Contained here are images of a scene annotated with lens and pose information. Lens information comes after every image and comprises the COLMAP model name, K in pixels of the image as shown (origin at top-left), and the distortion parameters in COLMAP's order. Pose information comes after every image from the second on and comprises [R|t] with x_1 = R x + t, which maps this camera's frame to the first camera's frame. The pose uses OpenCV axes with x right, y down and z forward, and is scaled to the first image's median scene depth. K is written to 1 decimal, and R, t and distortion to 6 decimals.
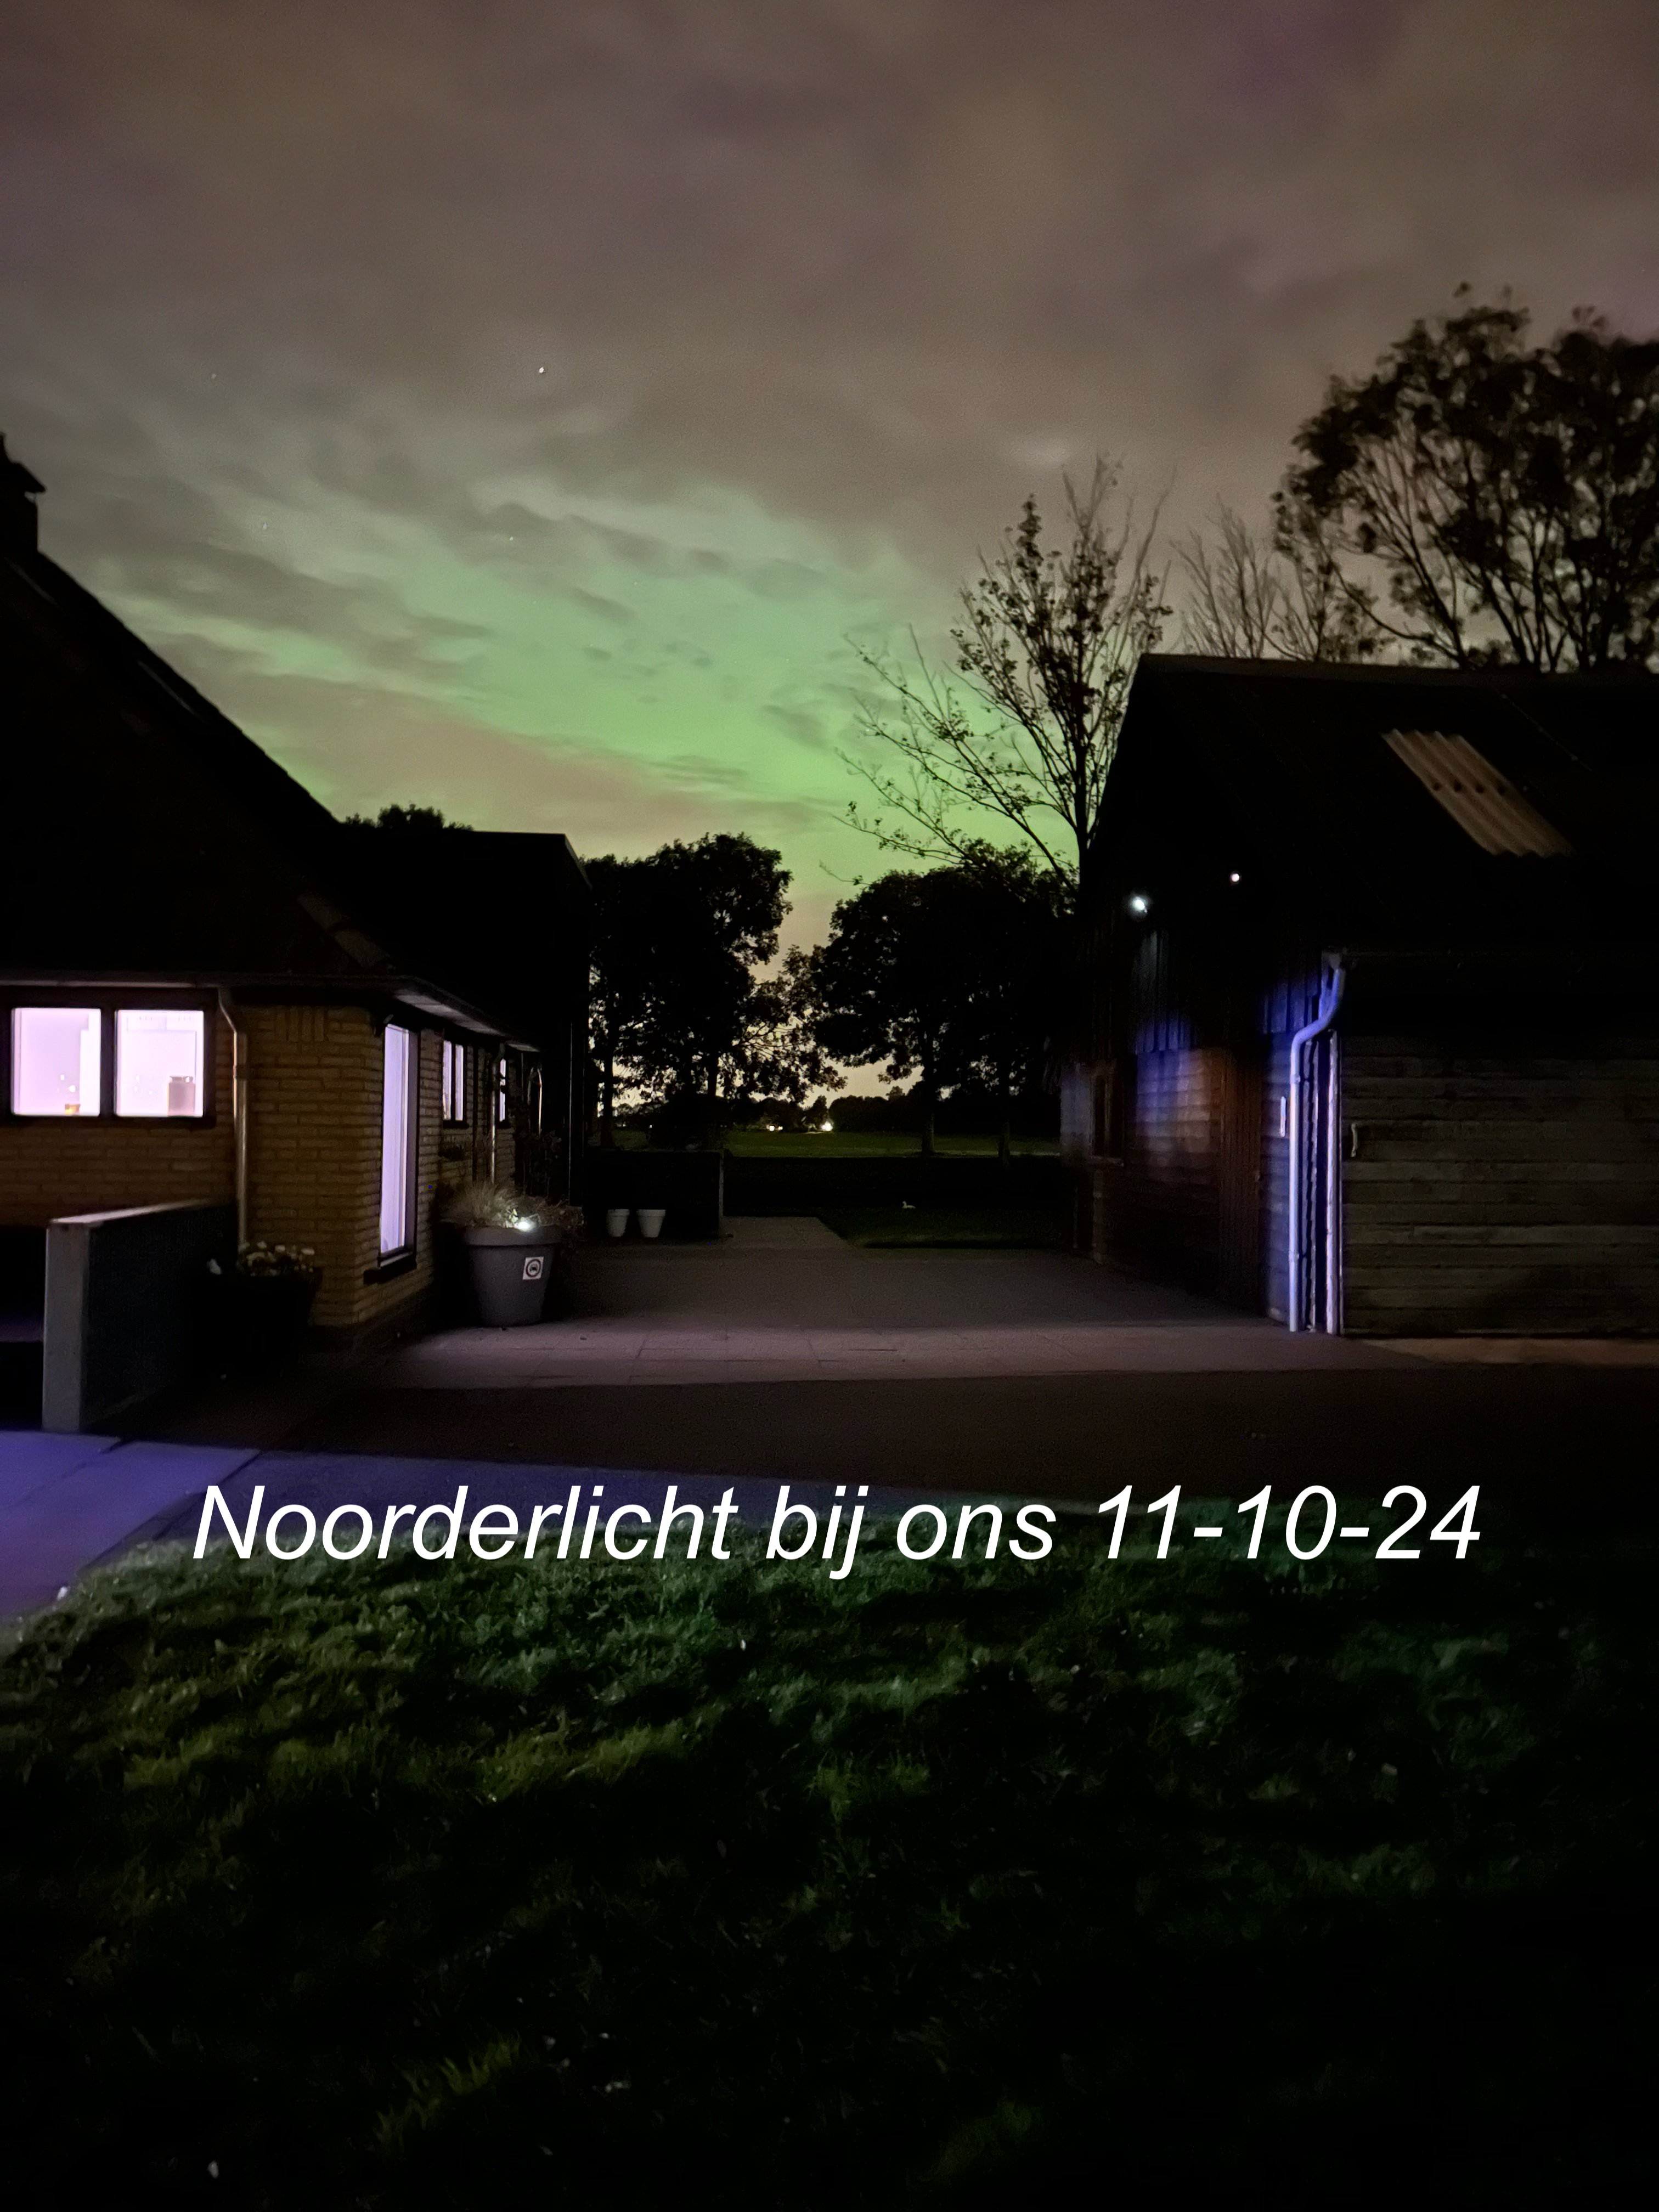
lens RADIAL K [[1552.5, 0, 833.8], [0, 1552.5, 1104.0], [0, 0, 1]] dist [0.054287, -0.053654]
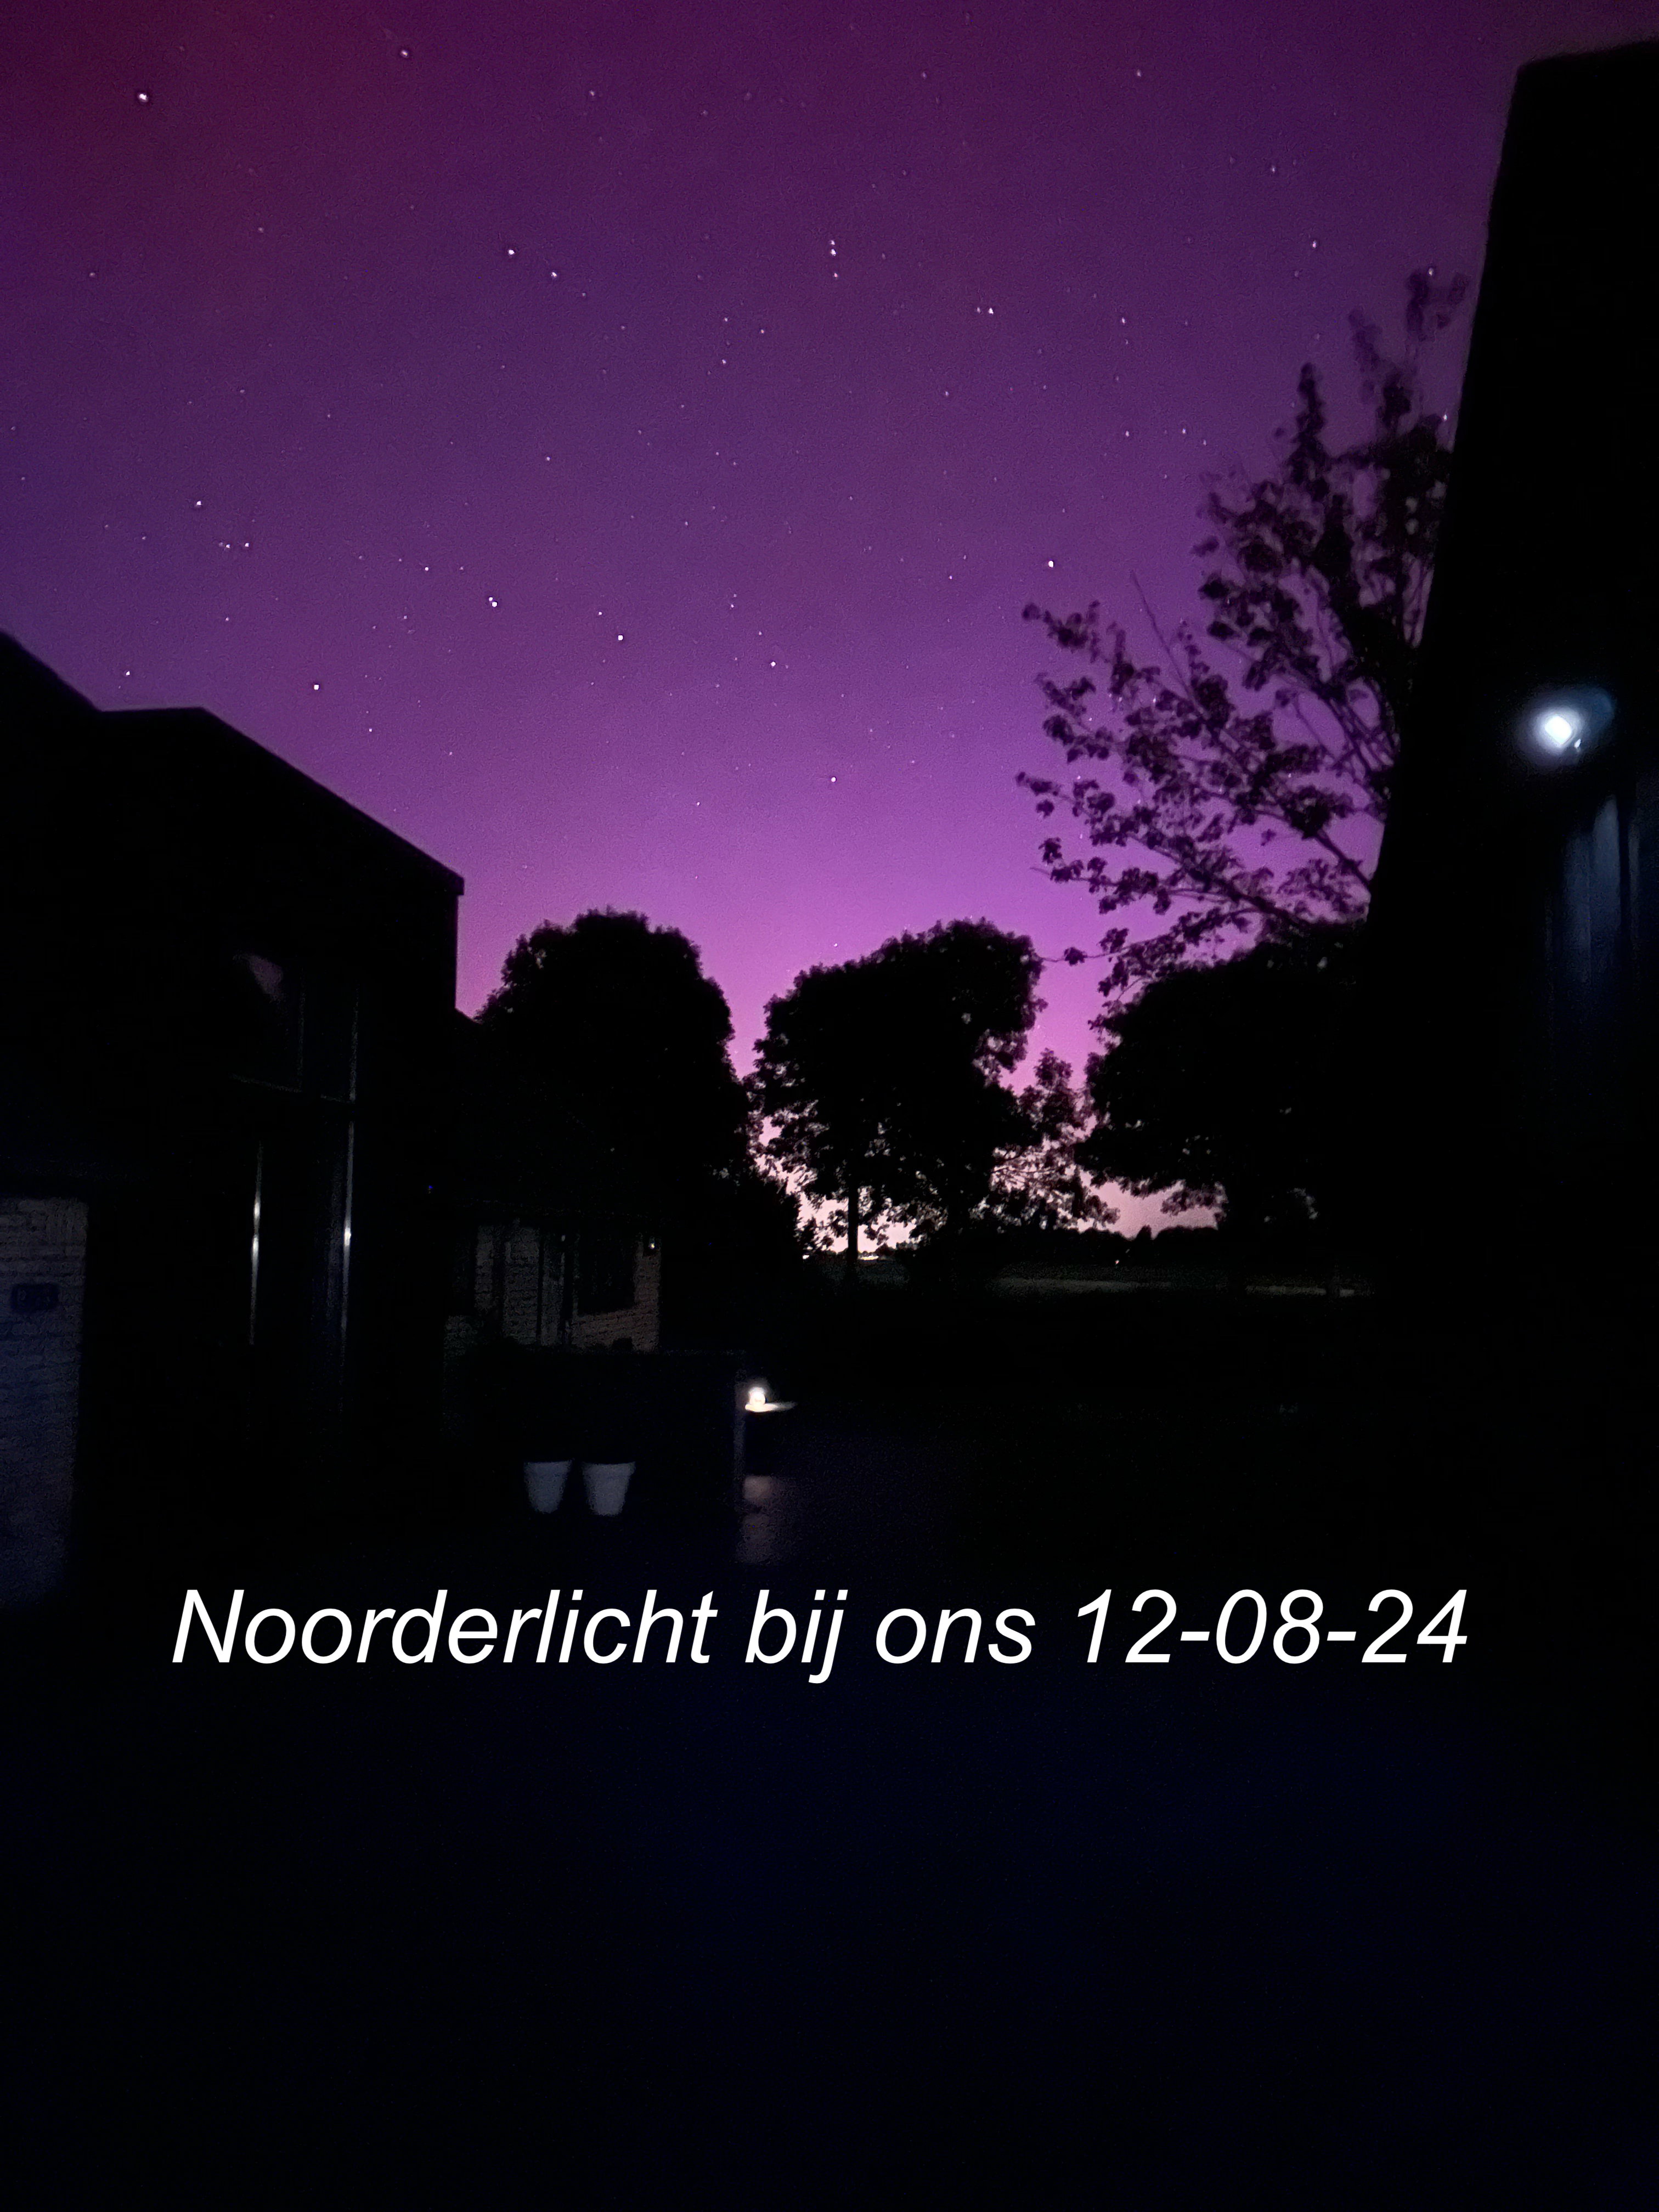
lens RADIAL K [[1552.5, 0, 833.8], [0, 1552.5, 1104.0], [0, 0, 1]] dist [0.054287, -0.053654]
pose [[0.978535, -0.030579, -0.203798, 0.030075], [0.013294, 0.996237, -0.085648, -0.004259], [0.205650, 0.081101, 0.975259, 0.178851]]
